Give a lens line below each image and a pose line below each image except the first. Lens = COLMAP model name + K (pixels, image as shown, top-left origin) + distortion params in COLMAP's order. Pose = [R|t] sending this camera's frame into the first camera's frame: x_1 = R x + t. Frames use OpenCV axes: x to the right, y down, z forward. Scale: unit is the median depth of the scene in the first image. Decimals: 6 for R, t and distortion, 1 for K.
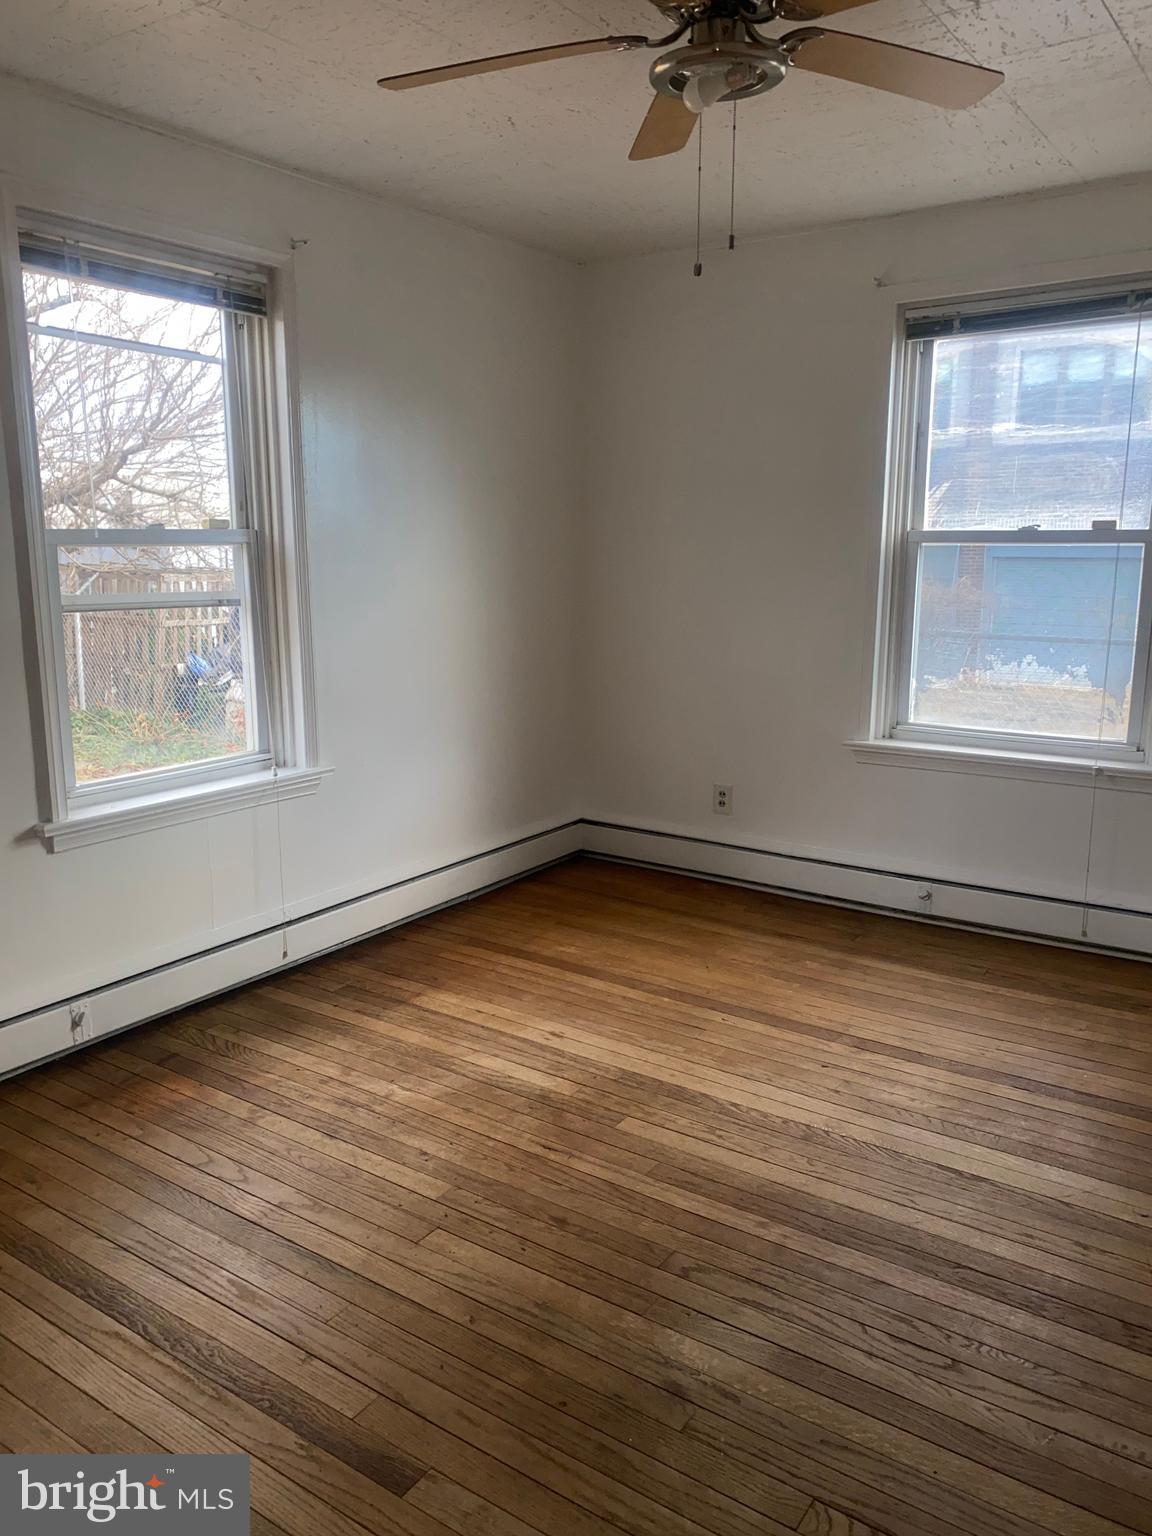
lens RADIAL K [[1158.2, 0, 576.0], [0, 1158.2, 768.0], [0, 0, 1]] dist [0.115730, -0.130227]
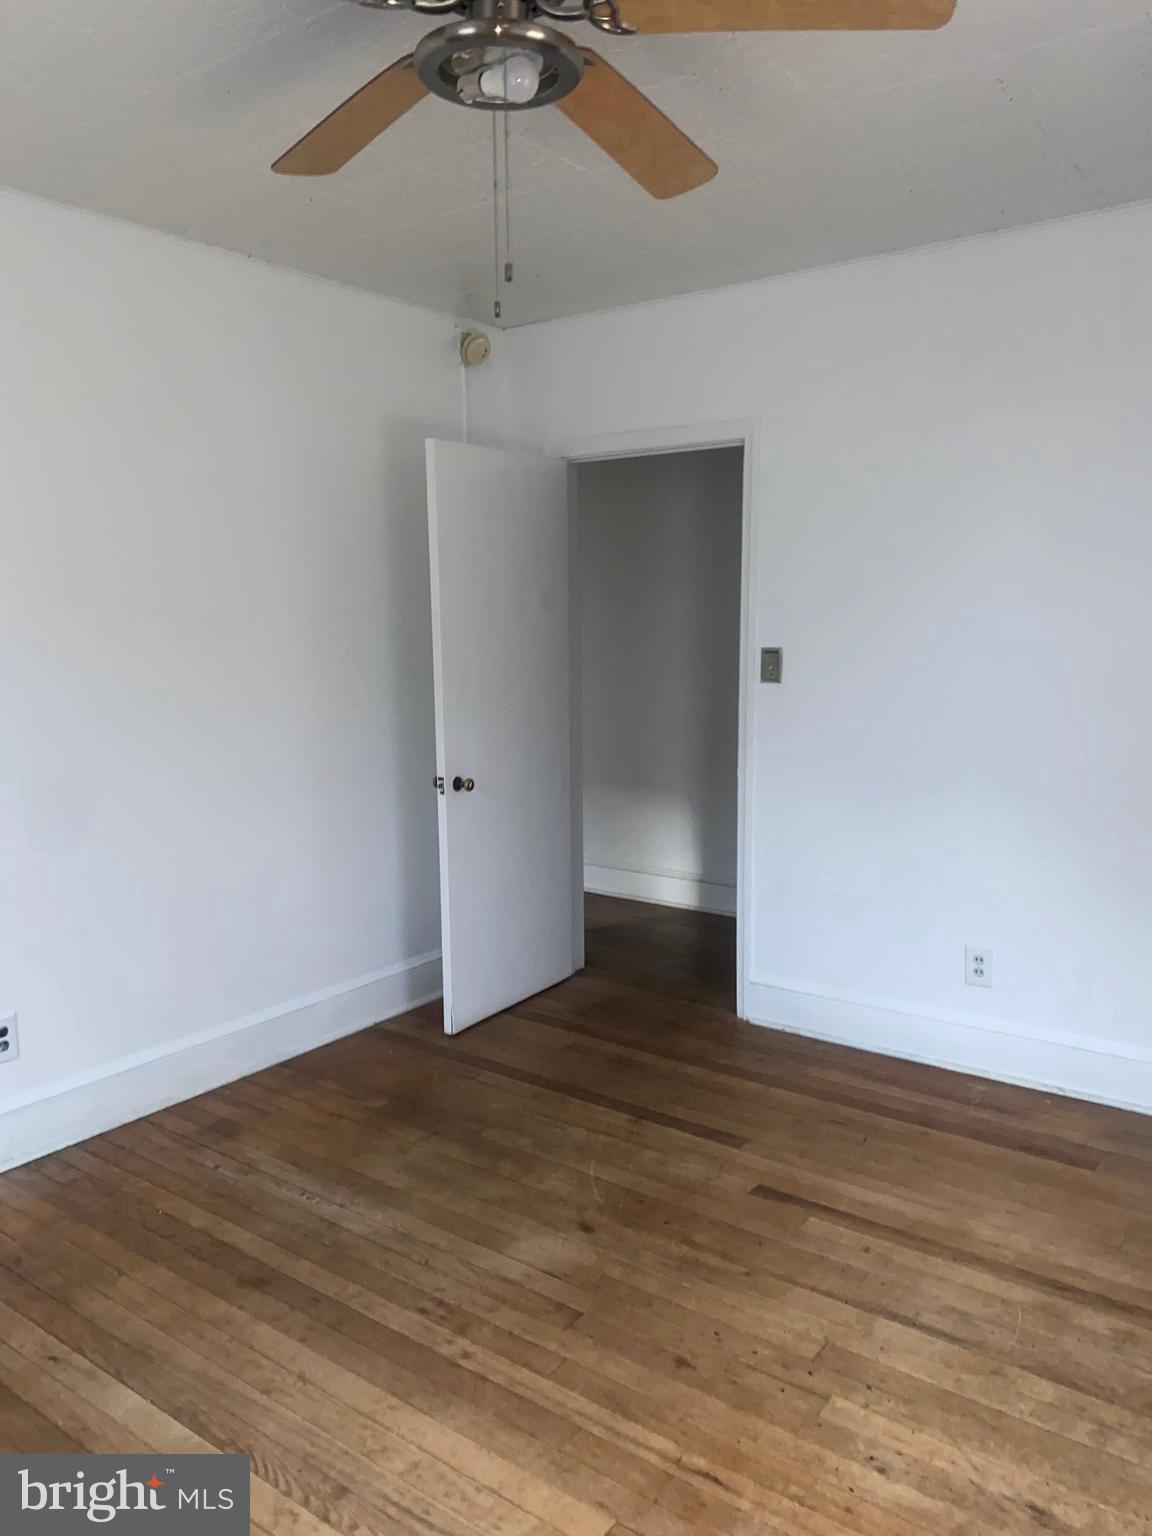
lens RADIAL K [[1158.2, 0, 576.0], [0, 1158.2, 768.0], [0, 0, 1]] dist [0.115730, -0.130227]
pose [[-0.999126, -0.001048, 0.041795, 0.032775], [0.014028, 0.933332, 0.358740, -0.398331], [-0.039384, 0.359013, -0.932501, 1.758279]]
